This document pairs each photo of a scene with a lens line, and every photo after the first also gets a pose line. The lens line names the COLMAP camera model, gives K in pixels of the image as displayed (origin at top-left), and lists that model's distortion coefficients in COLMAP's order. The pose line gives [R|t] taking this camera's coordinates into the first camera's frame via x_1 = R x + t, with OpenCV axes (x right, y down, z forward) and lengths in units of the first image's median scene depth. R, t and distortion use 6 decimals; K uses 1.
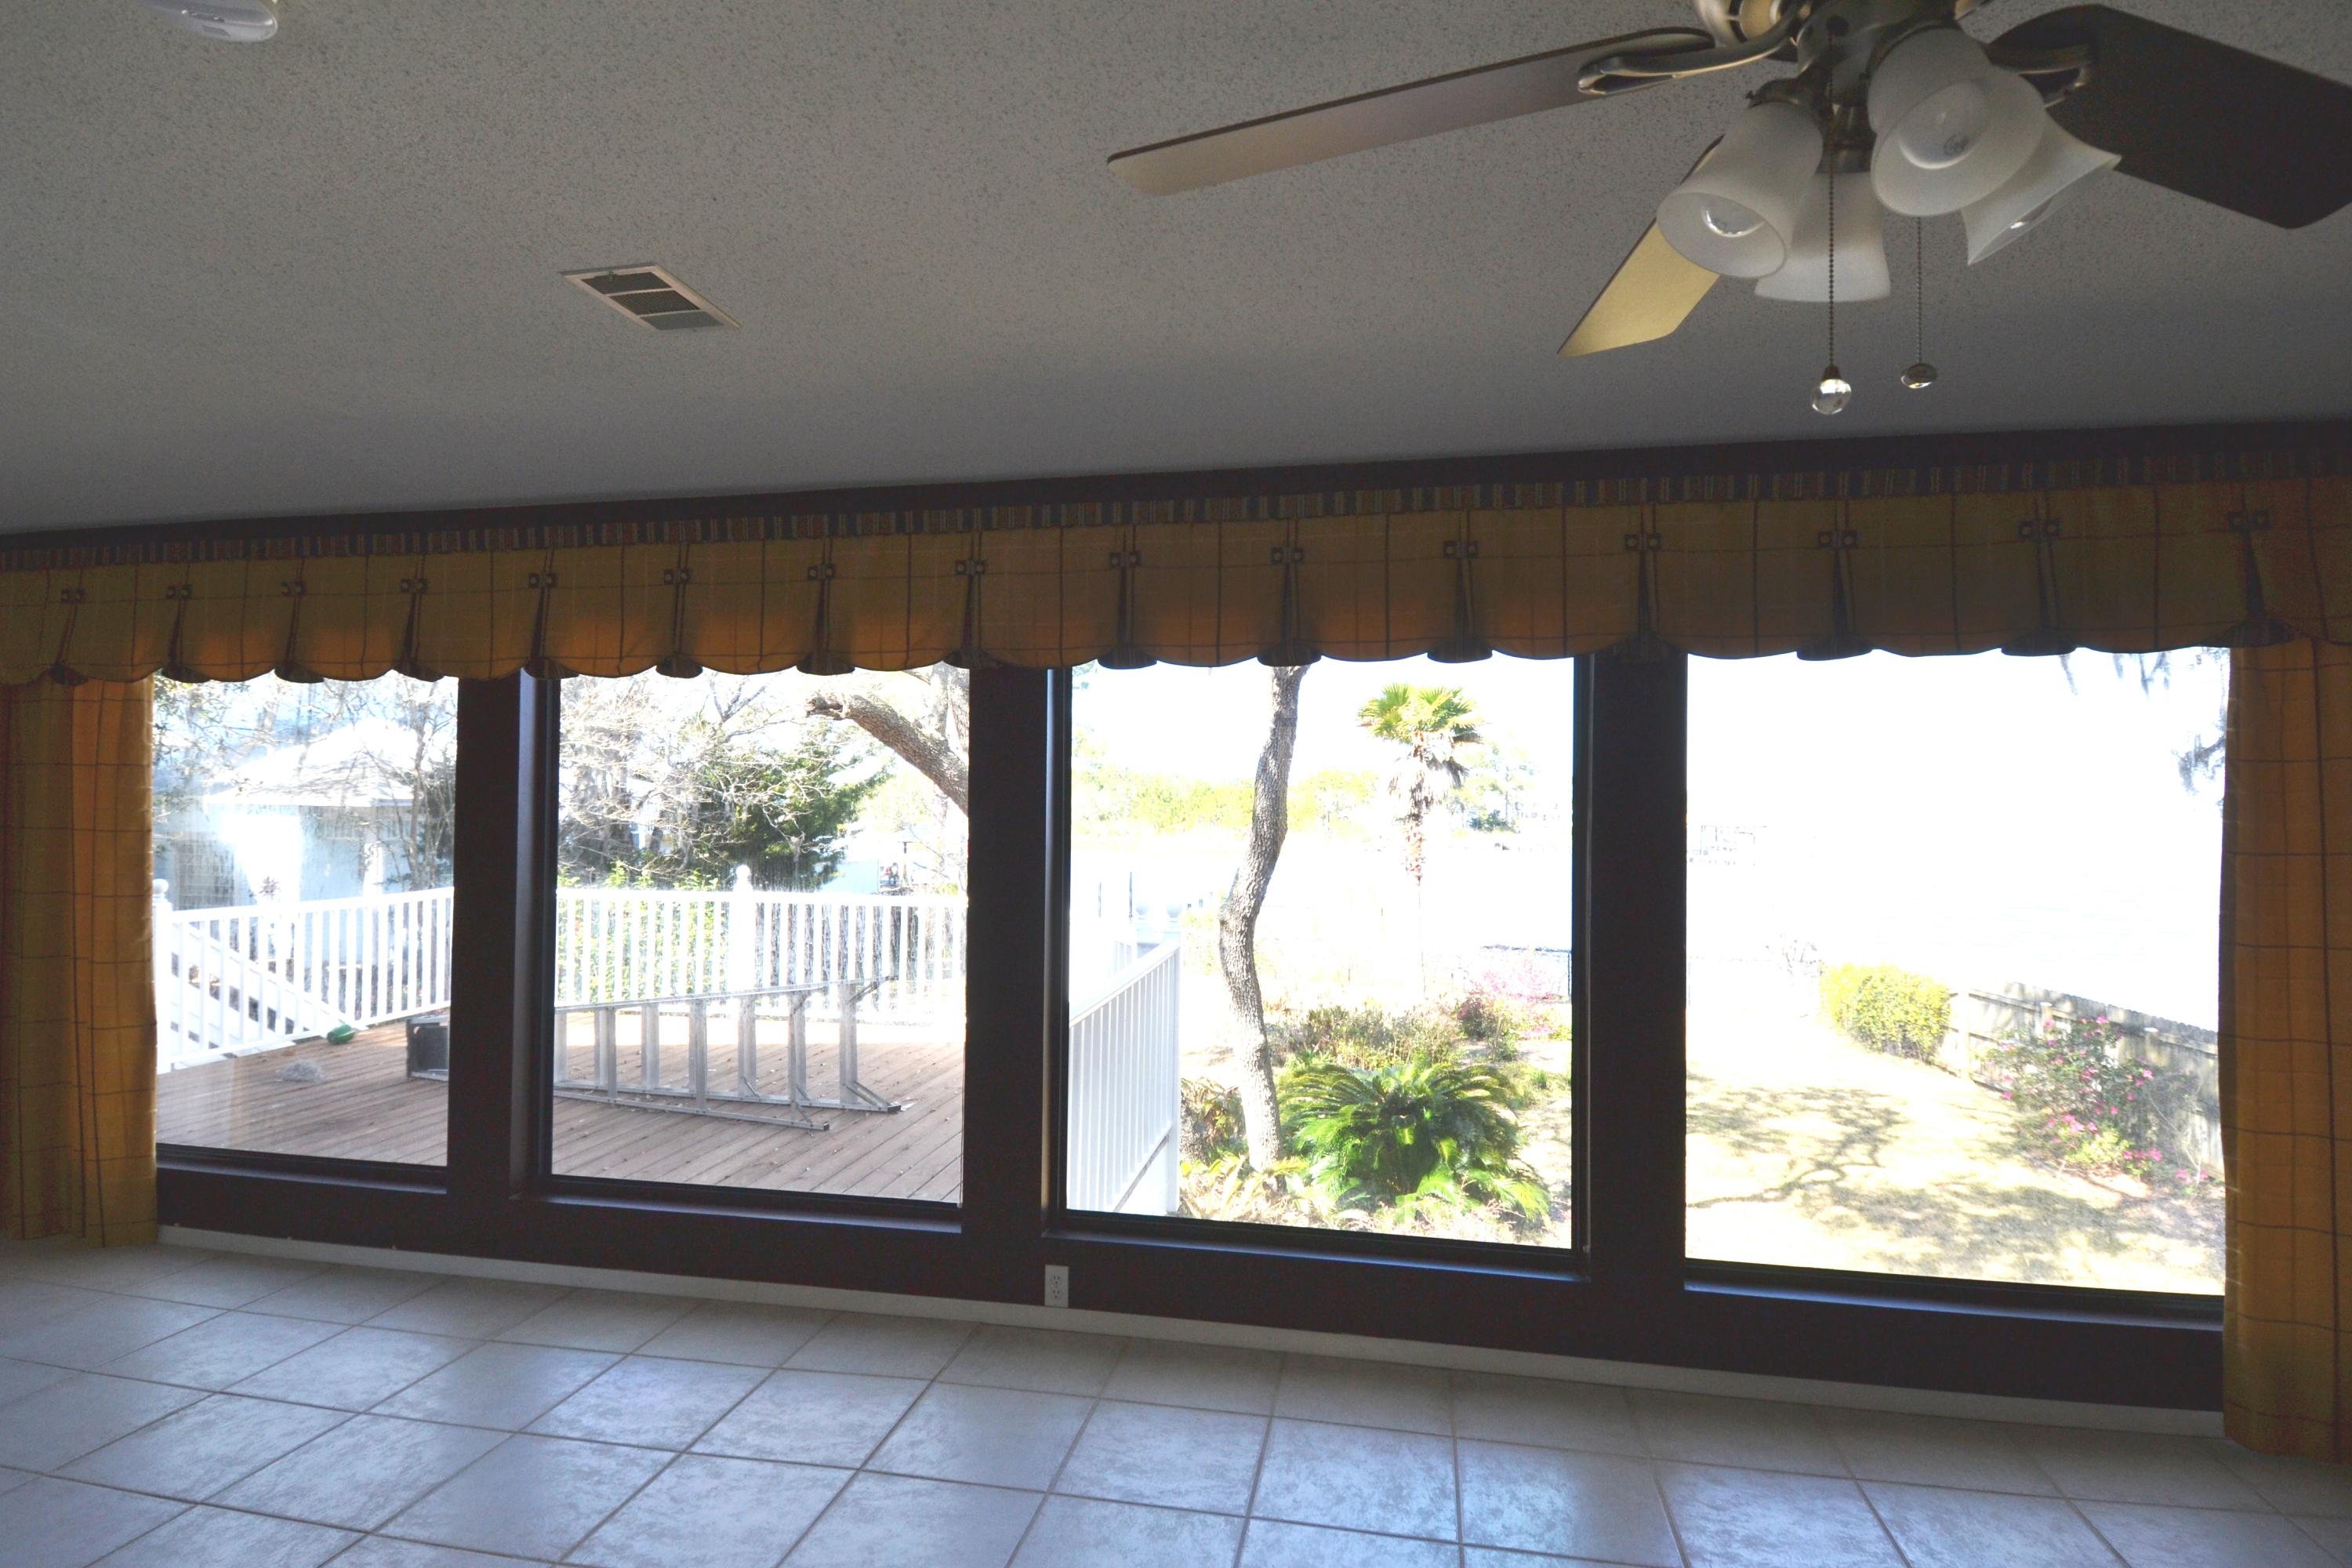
lens RADIAL K [[1240.1, 0, 1168.6], [0, 1240.1, 792.4], [0, 0, 1]] dist [0.053734, -0.056690]
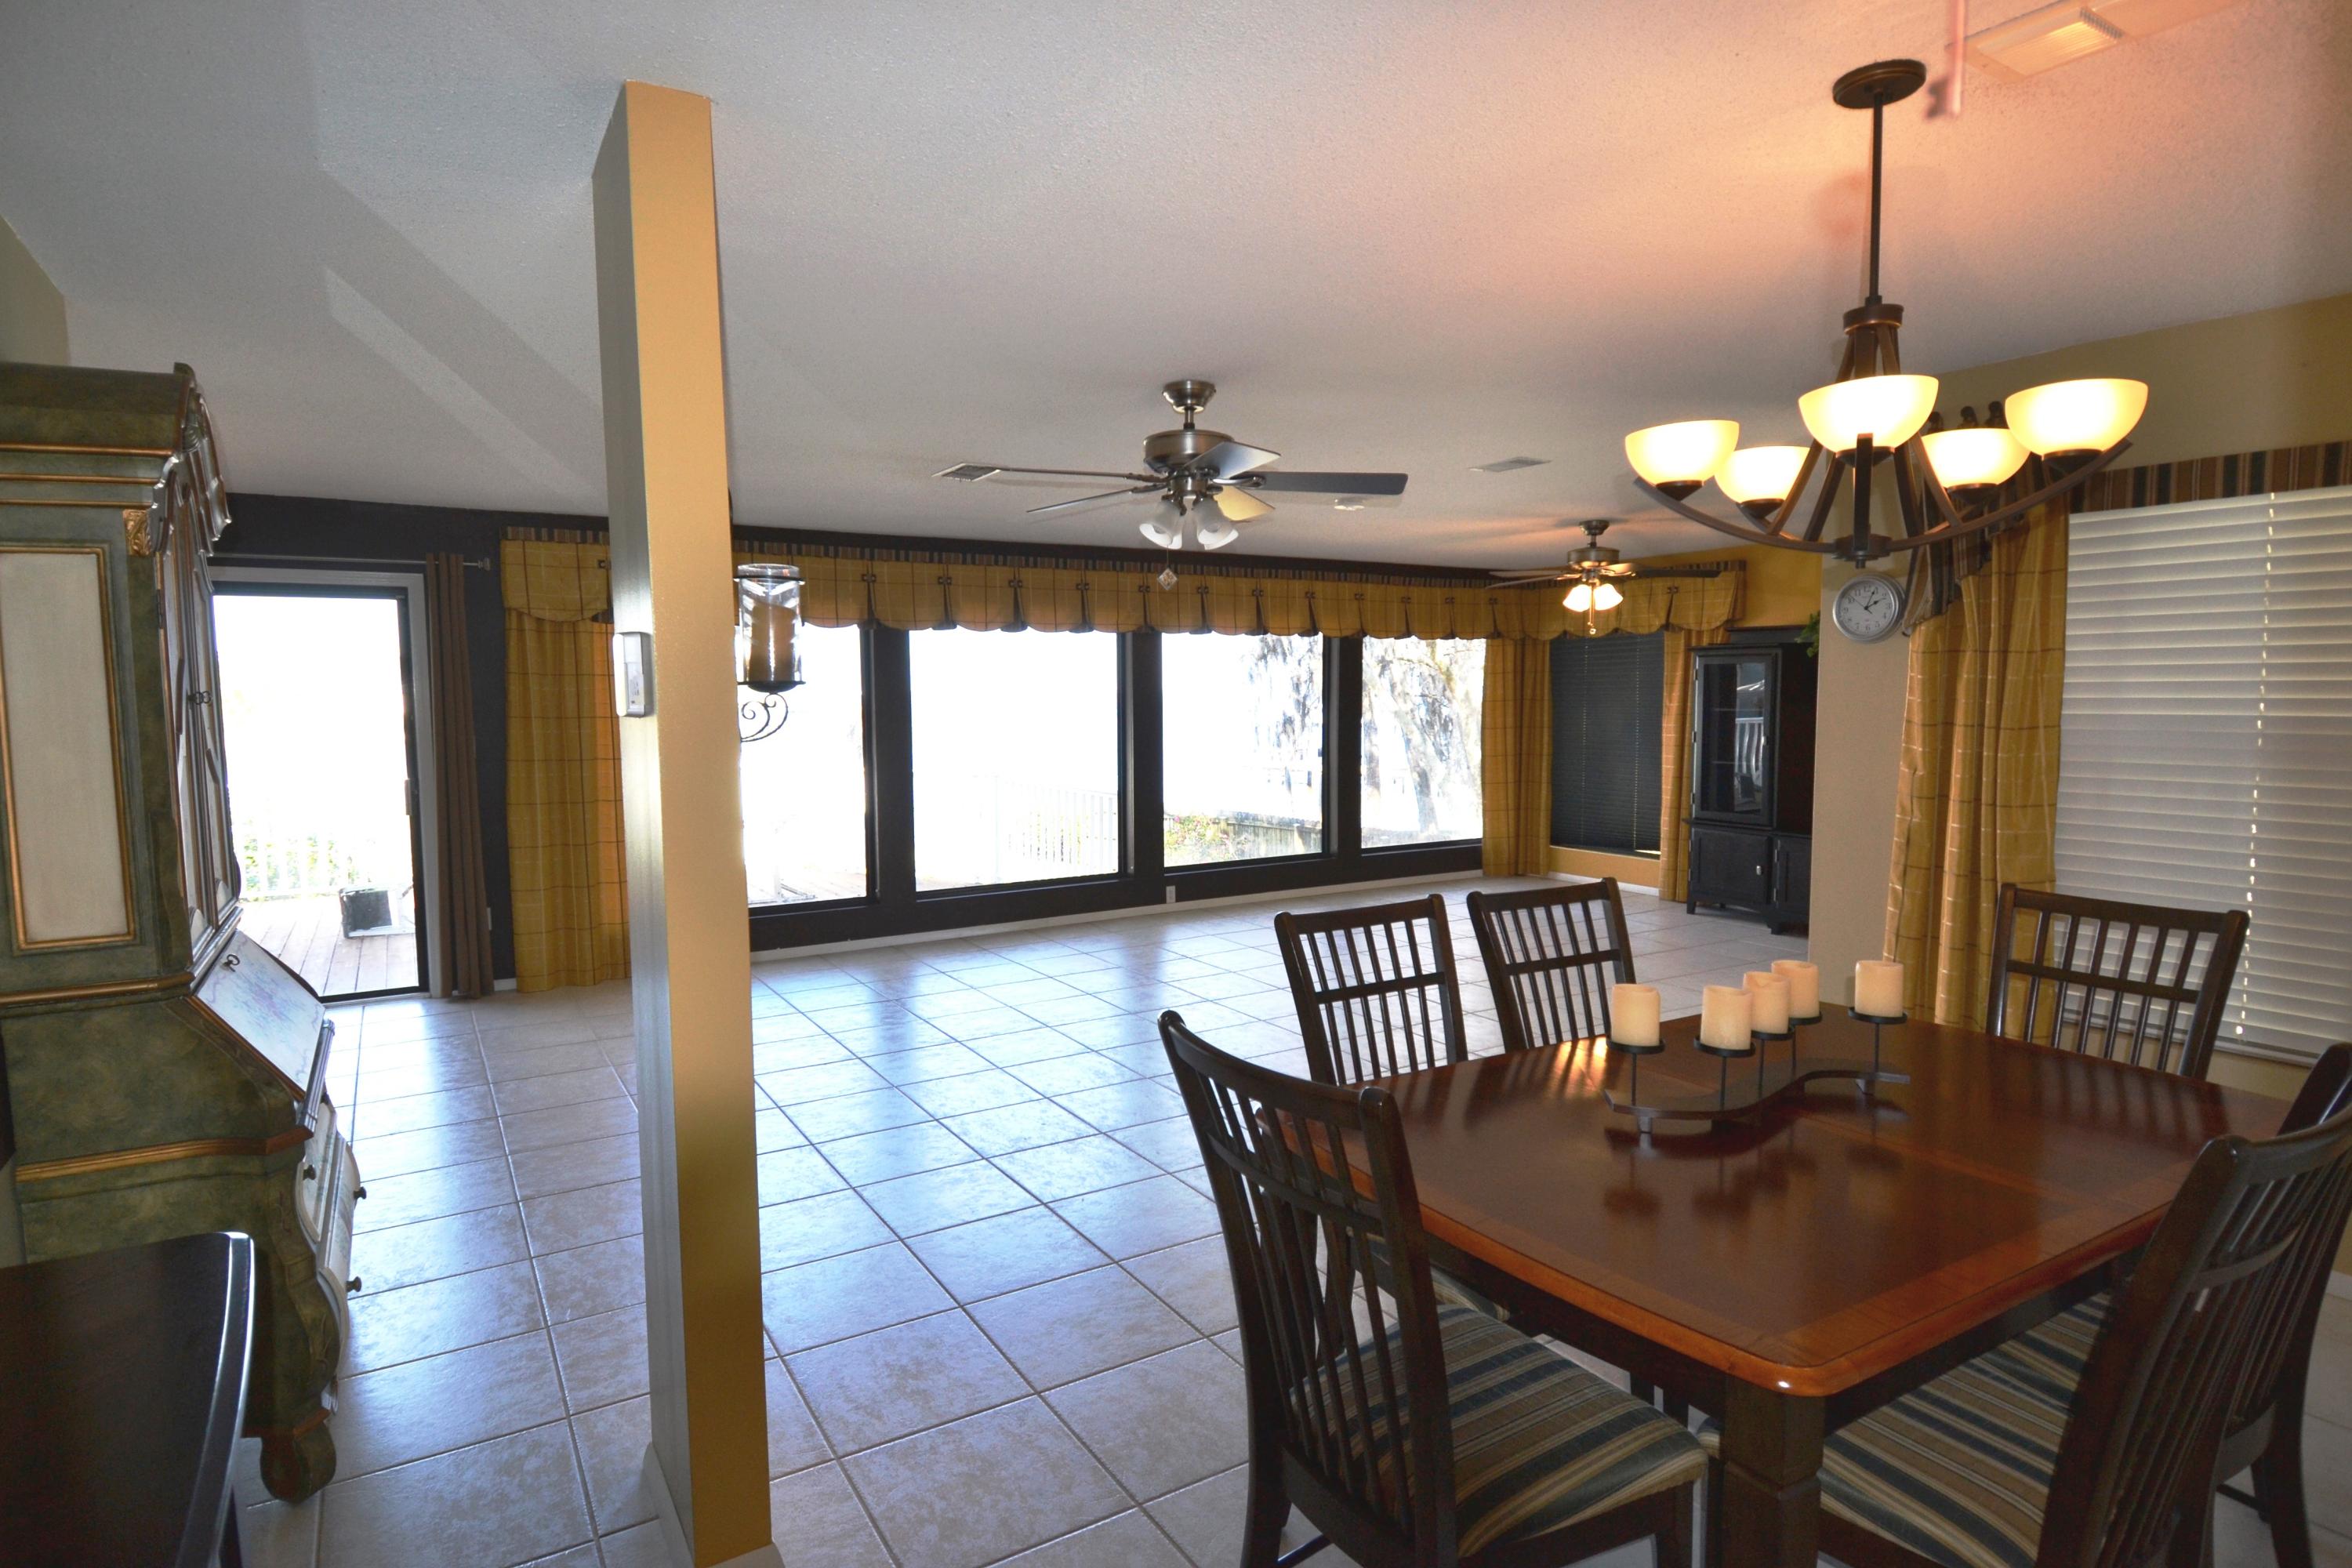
lens RADIAL K [[1240.1, 0, 1168.6], [0, 1240.1, 792.4], [0, 0, 1]] dist [0.053734, -0.056690]
pose [[0.733206, -0.069254, 0.676471, -1.636561], [0.005275, 0.995350, 0.096182, -0.026447], [-0.679986, -0.066952, 0.730162, -0.695844]]
